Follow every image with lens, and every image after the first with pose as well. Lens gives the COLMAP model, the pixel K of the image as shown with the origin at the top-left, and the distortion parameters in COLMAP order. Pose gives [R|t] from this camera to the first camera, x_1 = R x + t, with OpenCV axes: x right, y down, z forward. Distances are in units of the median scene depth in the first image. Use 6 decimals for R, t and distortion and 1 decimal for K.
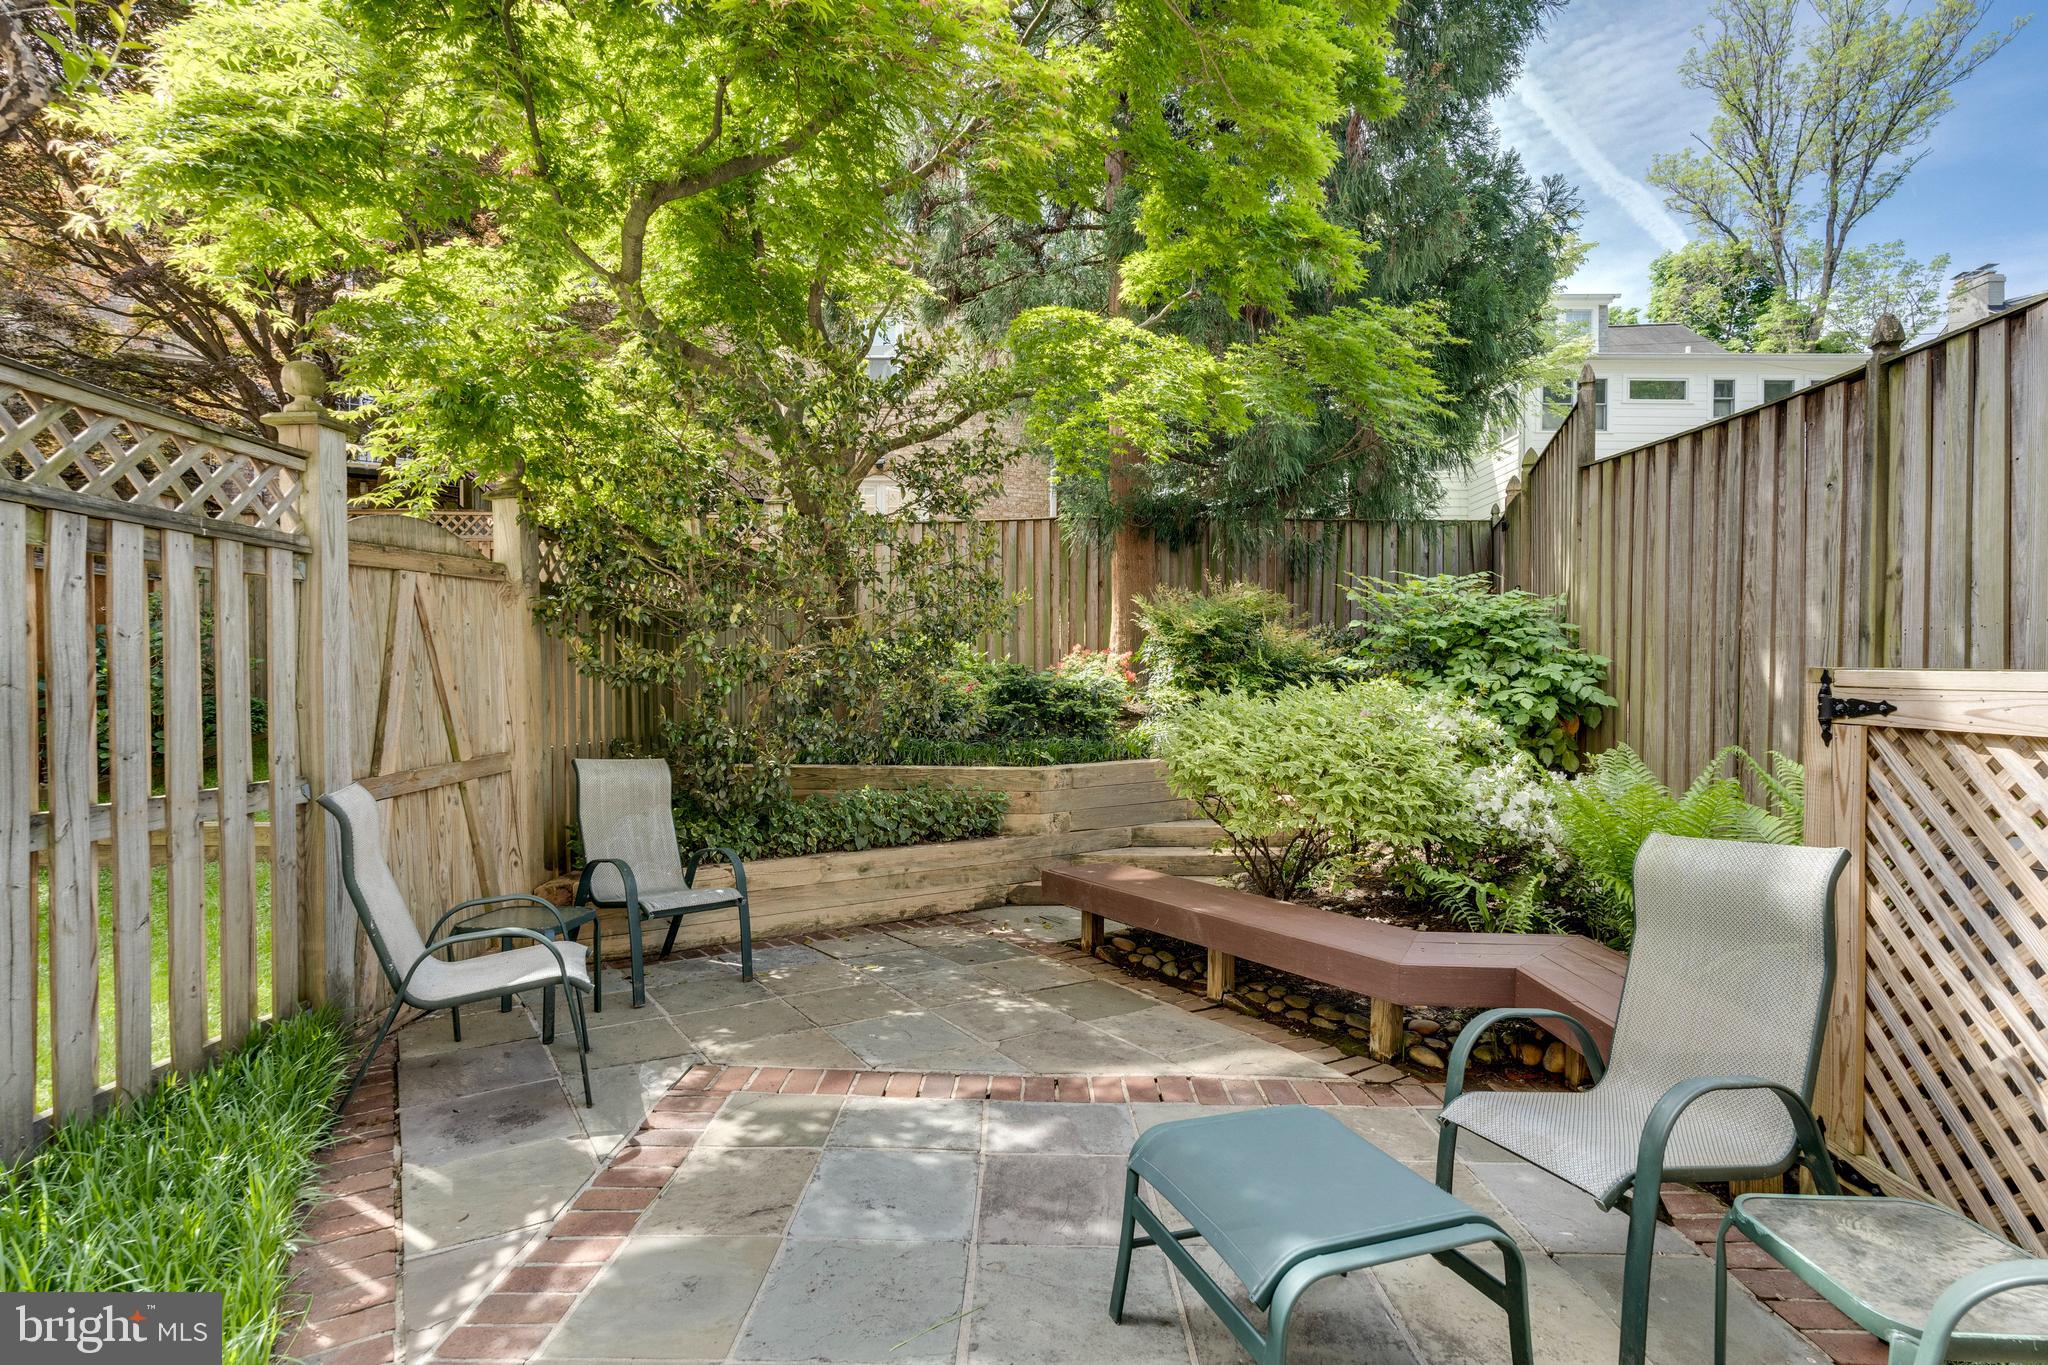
lens RADIAL K [[912.9, 0, 1024.0], [0, 912.9, 682.5], [0, 0, 1]] dist [0.000019, 0.000028]
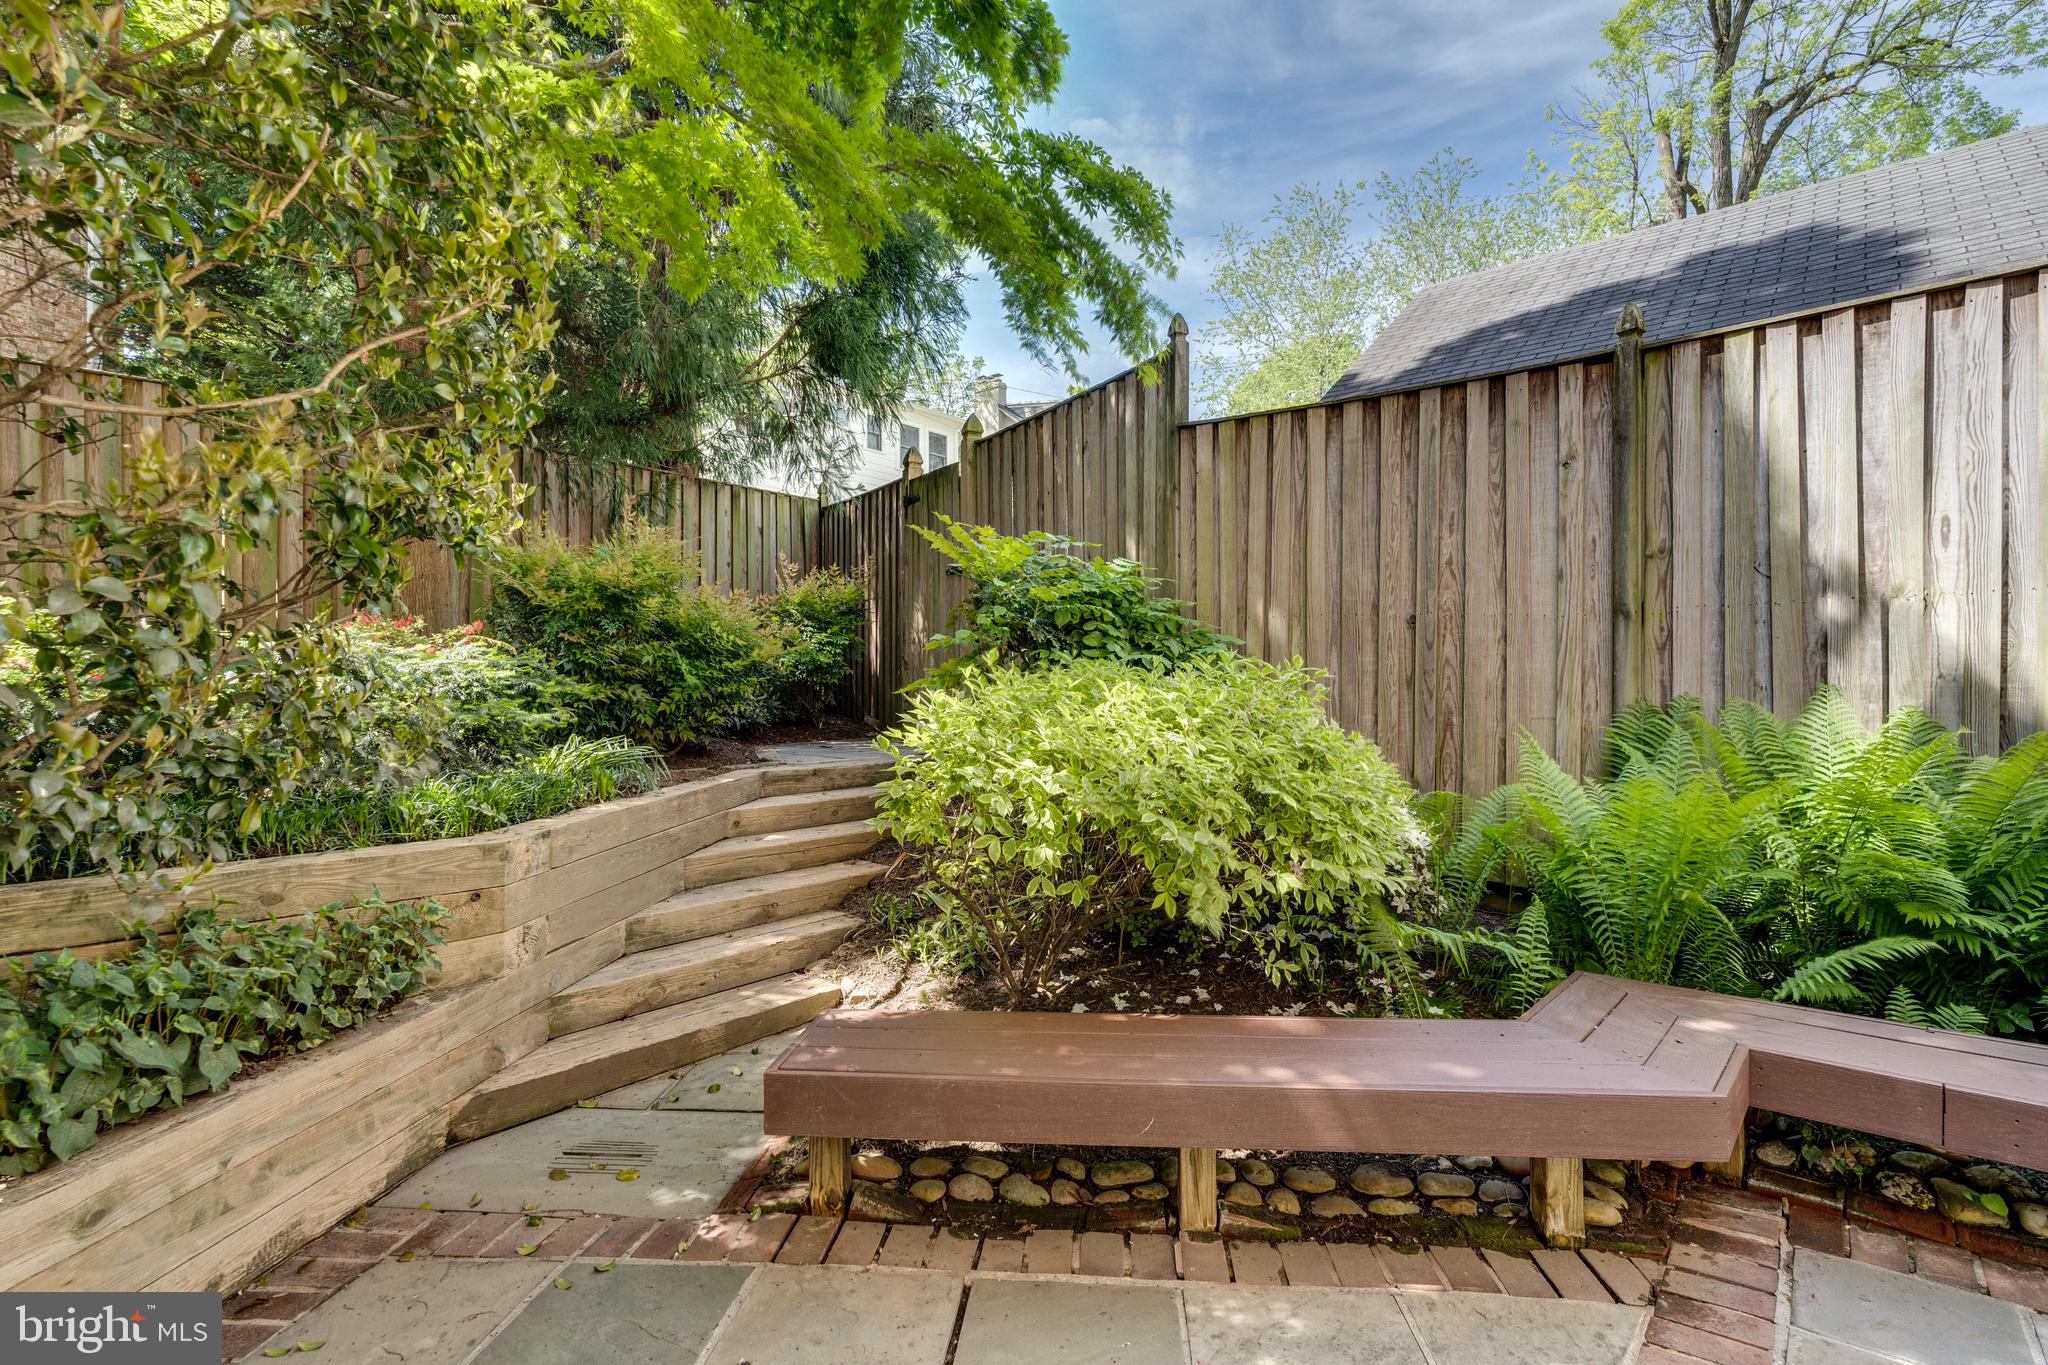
lens RADIAL K [[975.3, 0, 1024.0], [0, 975.3, 682.5], [0, 0, 1]] dist [-0.001033, -0.000187]
pose [[0.649309, -0.003192, 0.760518, -0.208523], [0.004602, 0.999989, 0.000268, 0.013511], [-0.760510, 0.003326, 0.649317, 0.484612]]
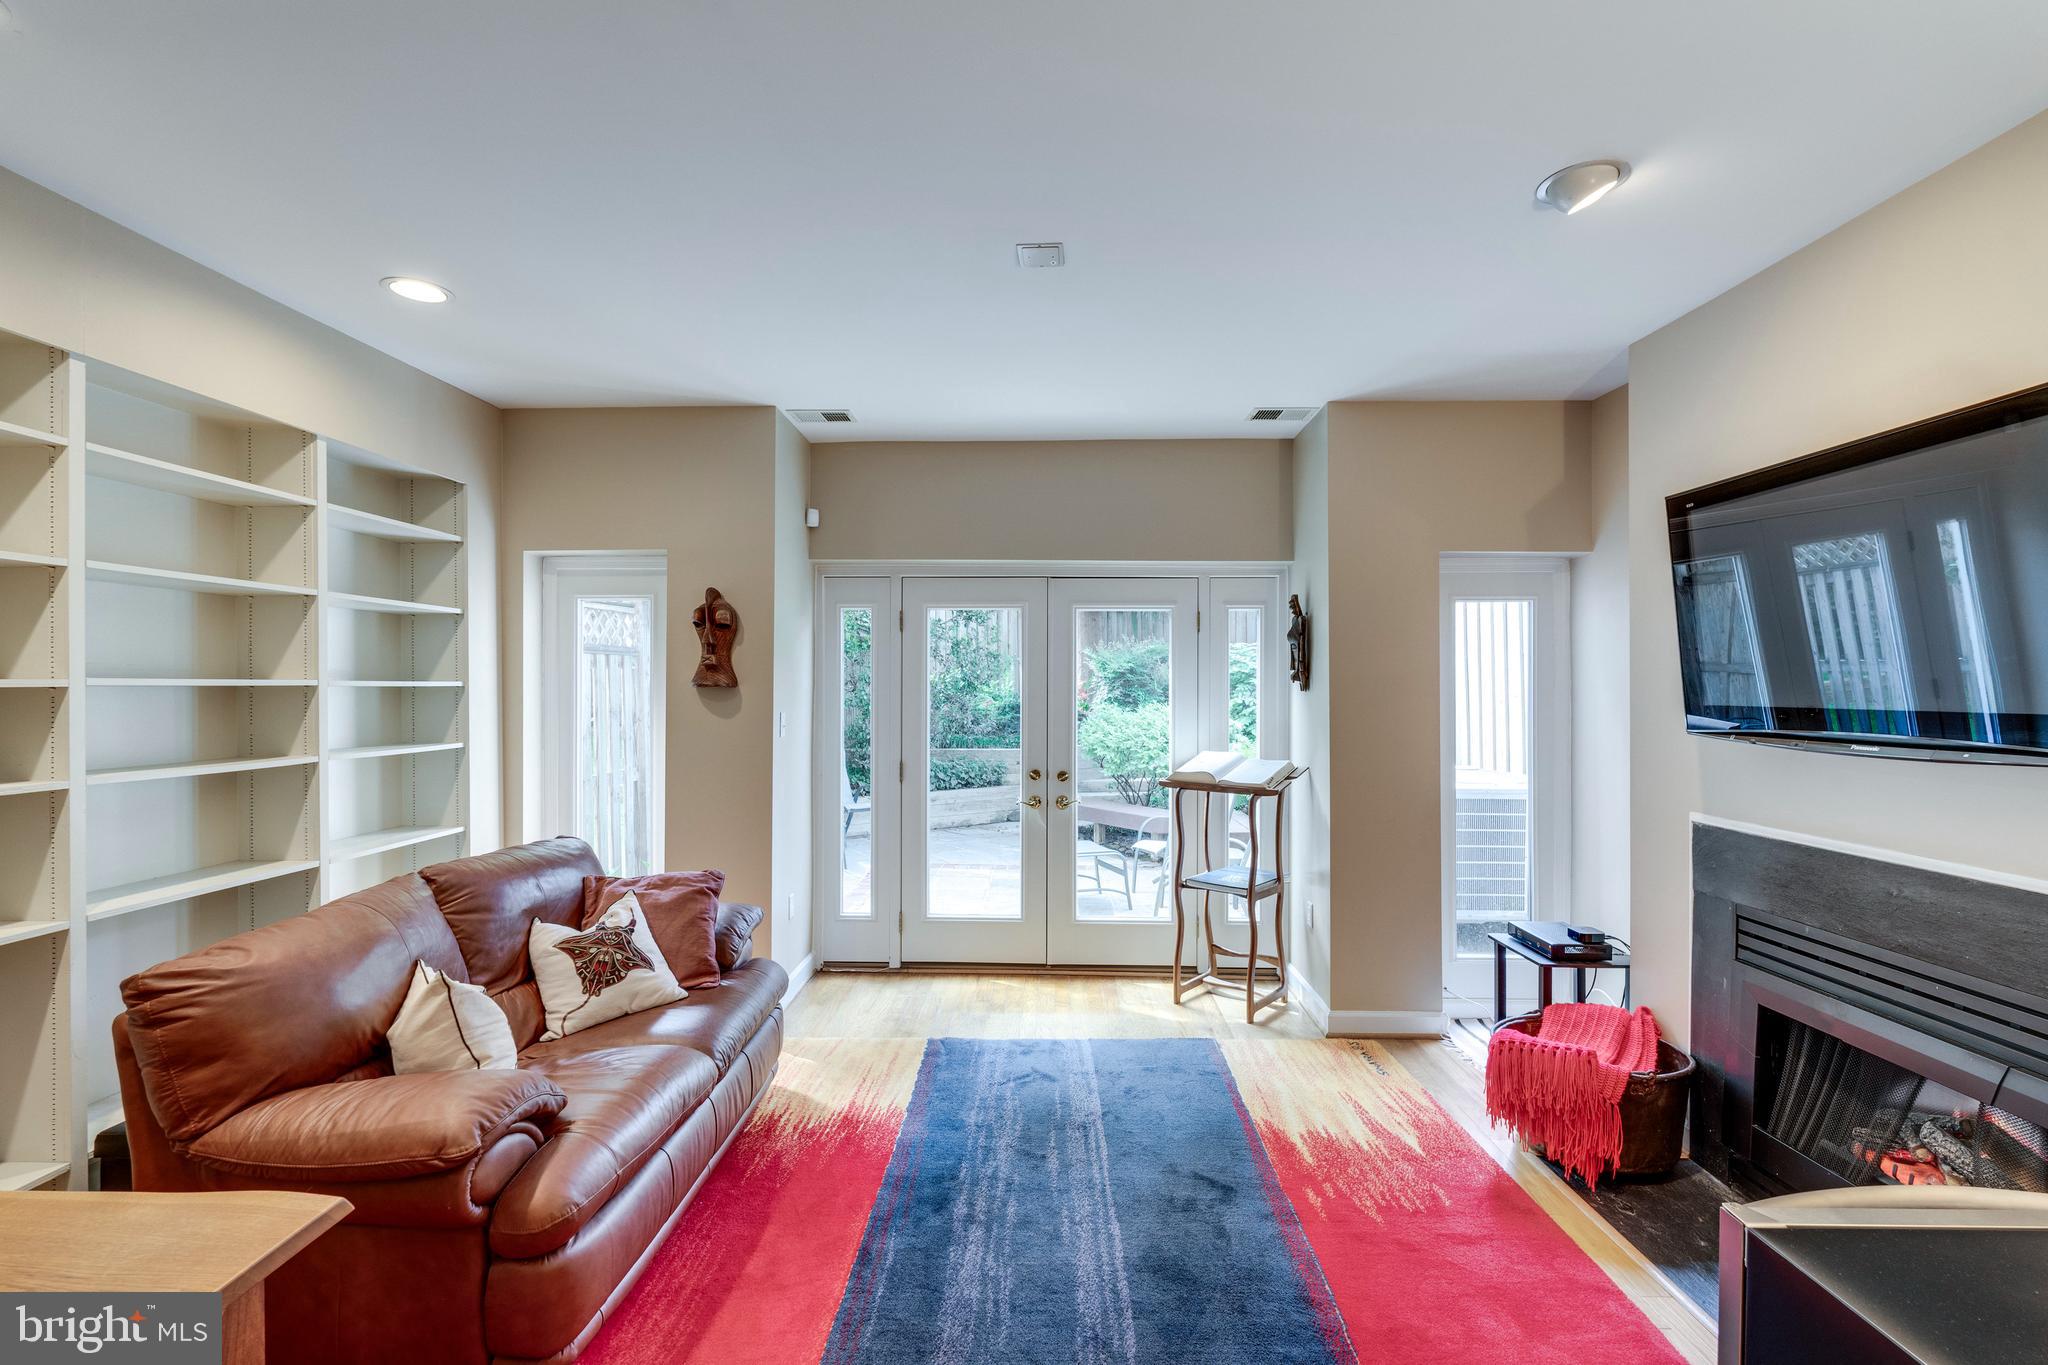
lens RADIAL K [[912.9, 0, 1024.0], [0, 912.9, 682.5], [0, 0, 1]] dist [0.000019, 0.000028]
pose [[0.999698, -0.010934, -0.022003, 0.060603], [0.010929, 0.999940, -0.000340, -0.043067], [0.022005, 0.000100, 0.999758, -0.895754]]
